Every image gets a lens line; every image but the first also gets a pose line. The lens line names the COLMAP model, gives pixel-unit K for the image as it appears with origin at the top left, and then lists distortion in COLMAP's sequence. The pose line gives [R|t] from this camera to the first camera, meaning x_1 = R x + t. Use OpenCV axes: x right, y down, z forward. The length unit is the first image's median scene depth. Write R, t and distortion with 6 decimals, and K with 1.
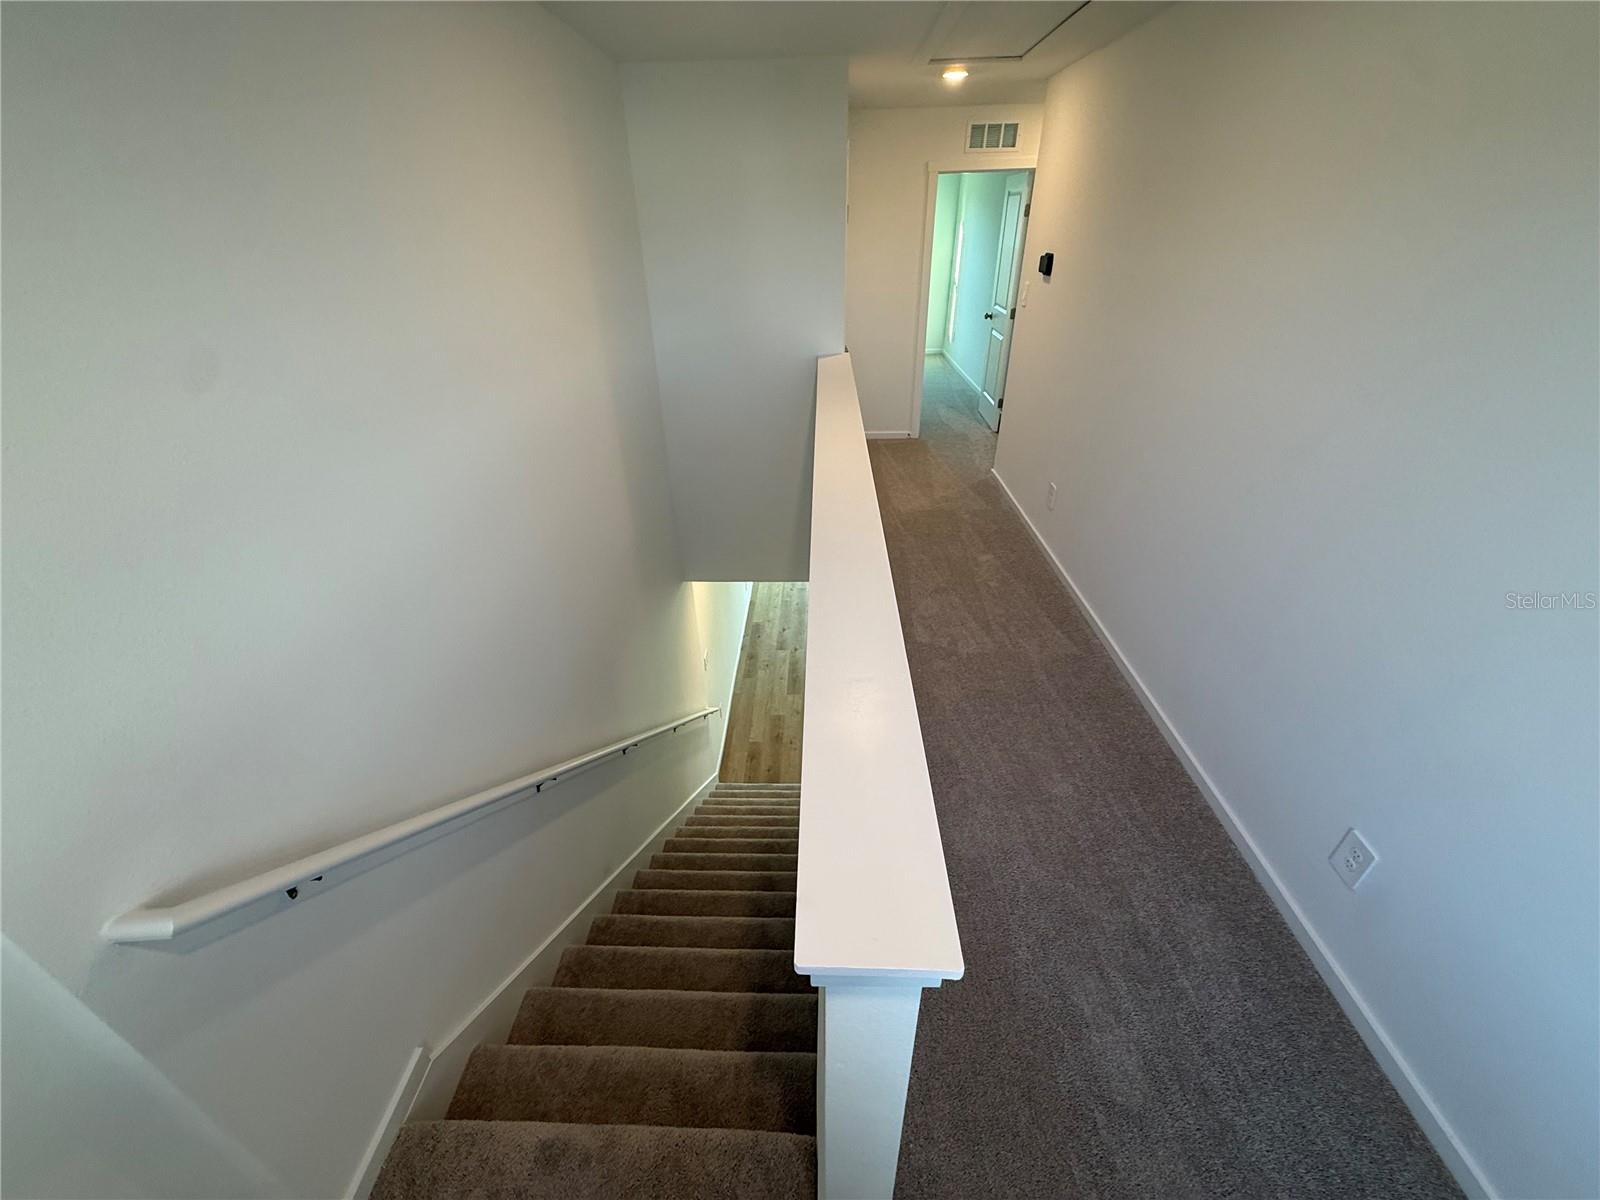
lens RADIAL K [[636.3, 0, 794.9], [0, 636.3, 598.6], [0, 0, 1]] dist [-0.000096, 0.000045]
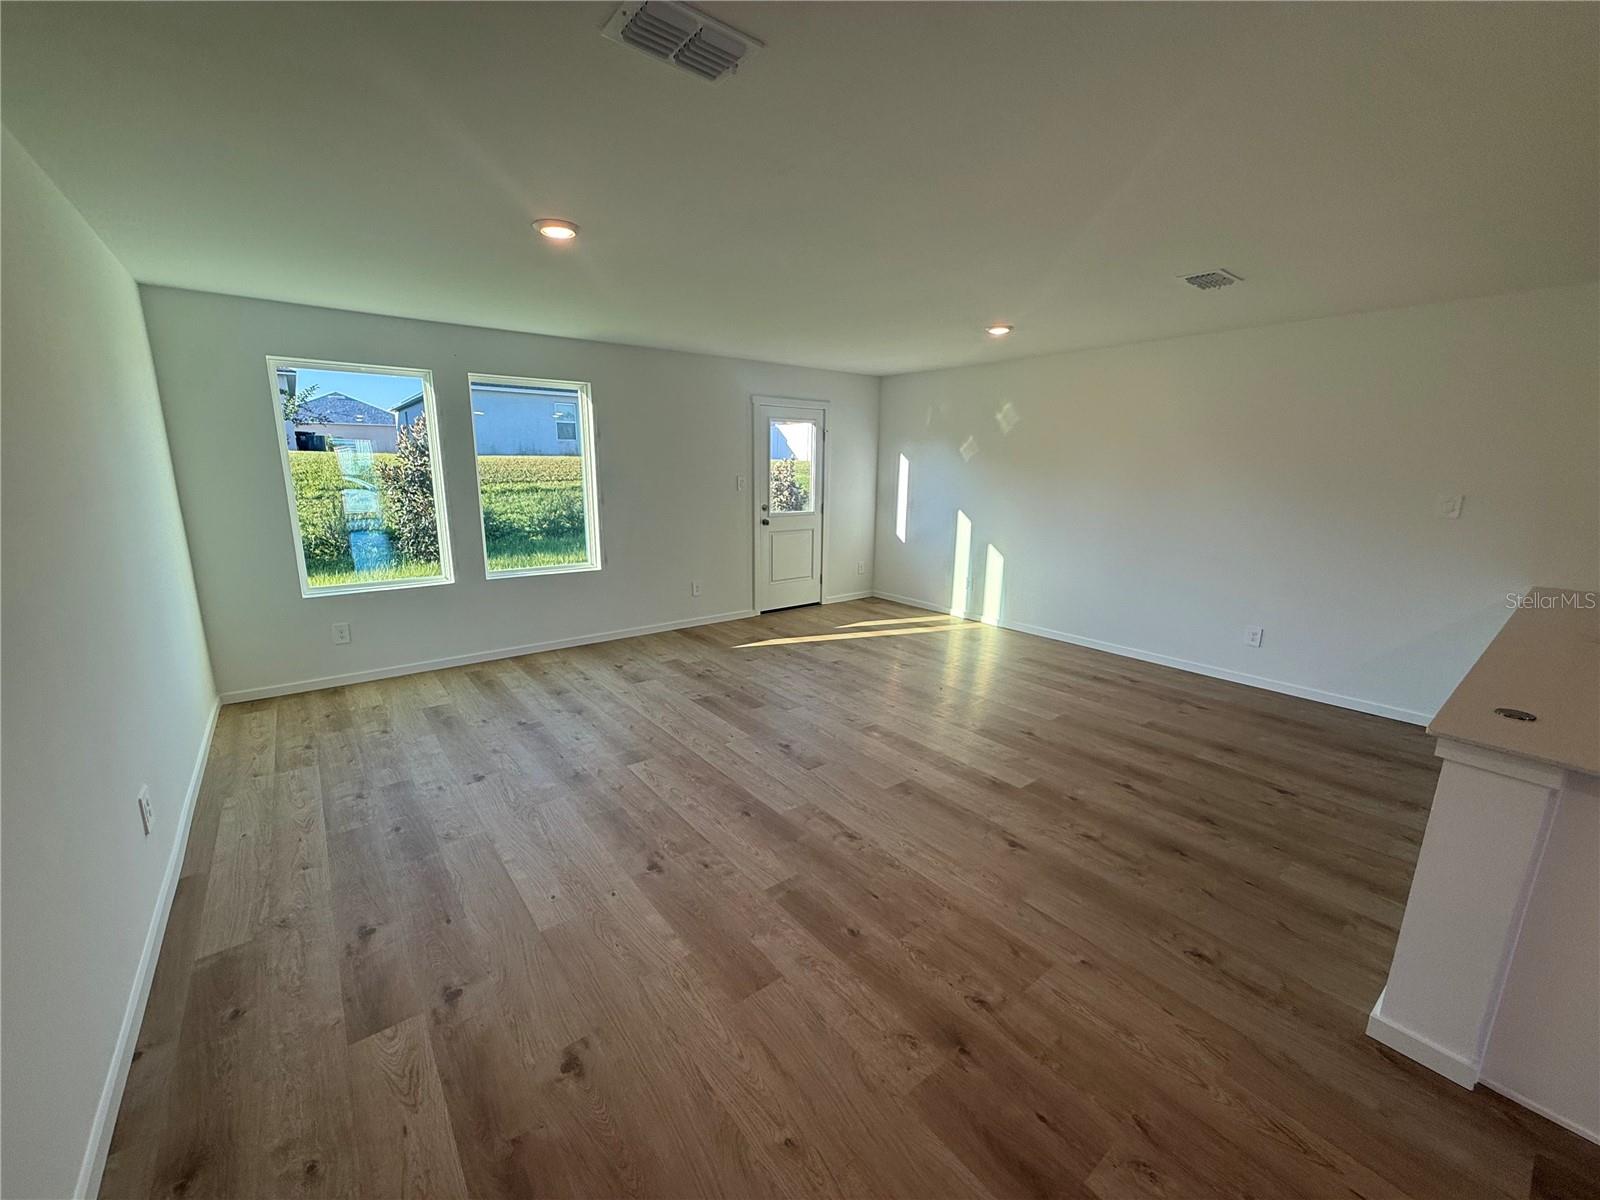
lens RADIAL K [[636.3, 0, 794.9], [0, 636.3, 598.6], [0, 0, 1]] dist [-0.000096, 0.000045]
pose [[0.765962, -0.103695, 0.634468, -0.033372], [0.306363, 0.926515, -0.218430, 0.033637], [-0.565194, 0.361687, 0.741443, 0.677398]]
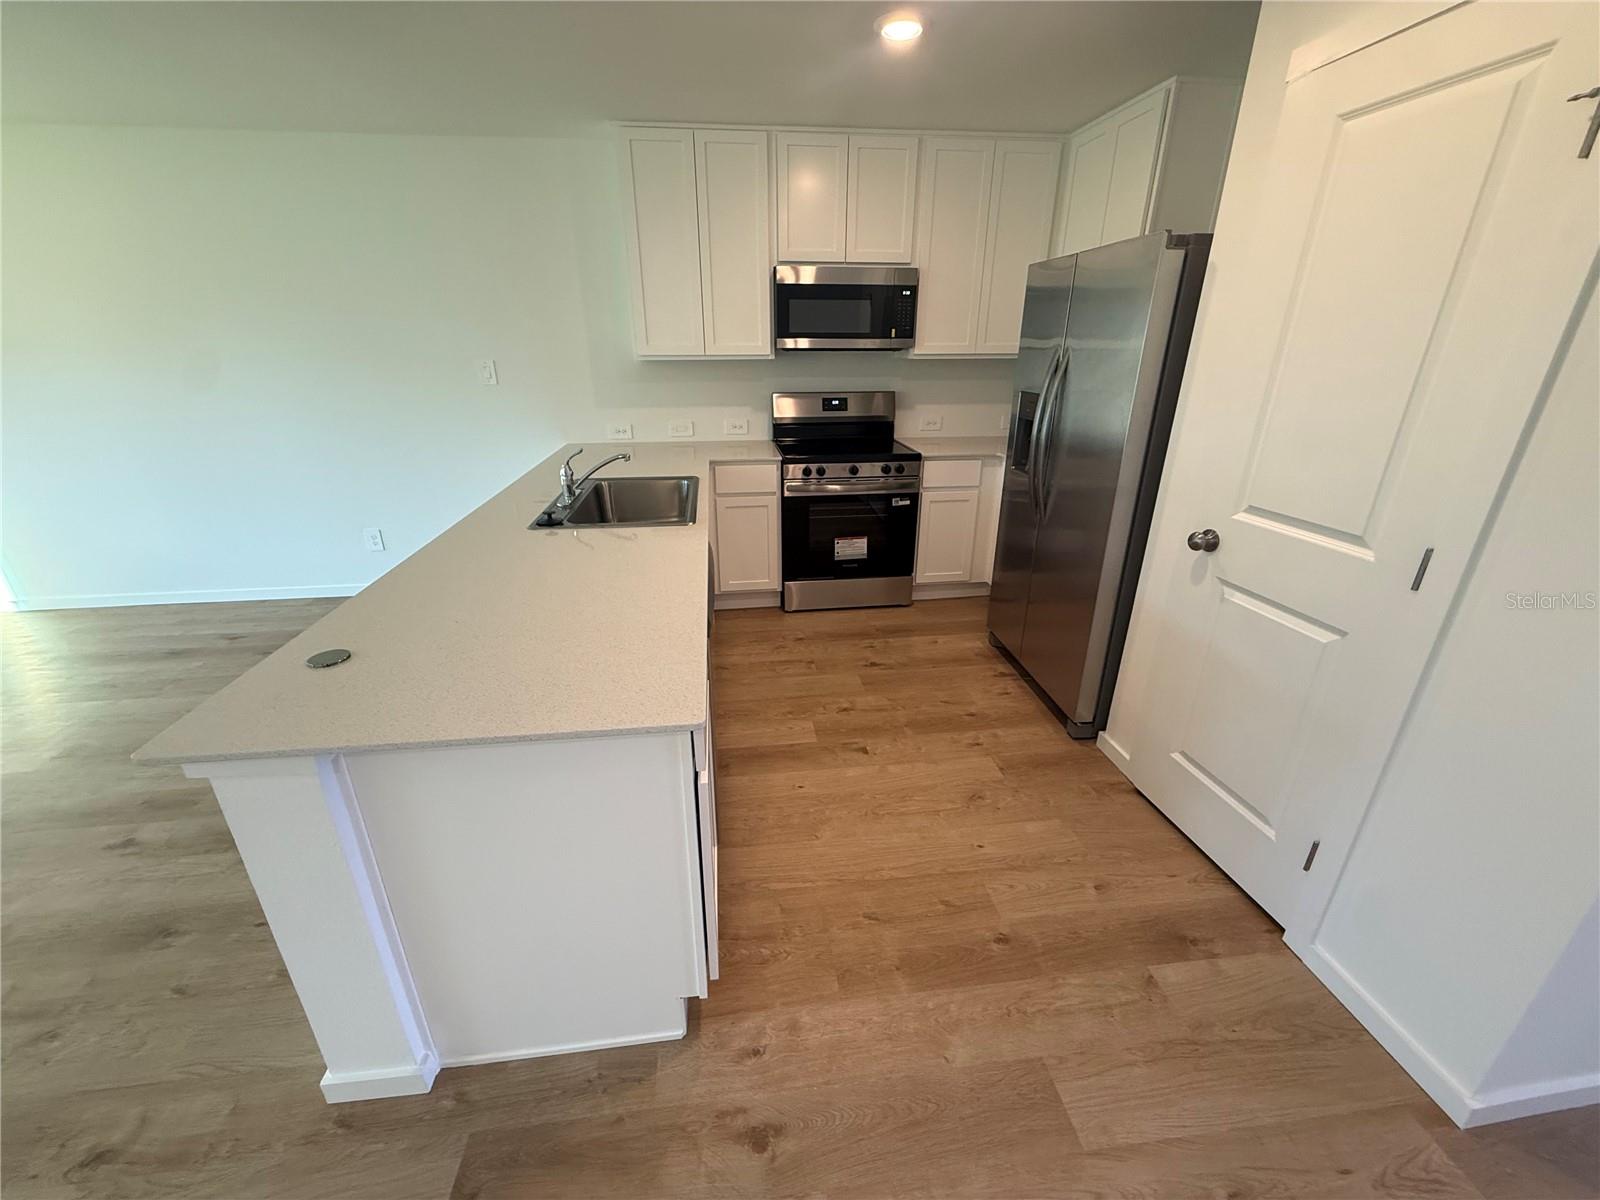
lens RADIAL K [[636.3, 0, 794.9], [0, 636.3, 598.6], [0, 0, 1]] dist [-0.000096, 0.000045]
pose [[-0.152005, -0.348497, 0.924902, 0.109584], [0.514218, 0.771274, 0.375121, 0.081817], [-0.844082, 0.532622, 0.061966, 0.601243]]
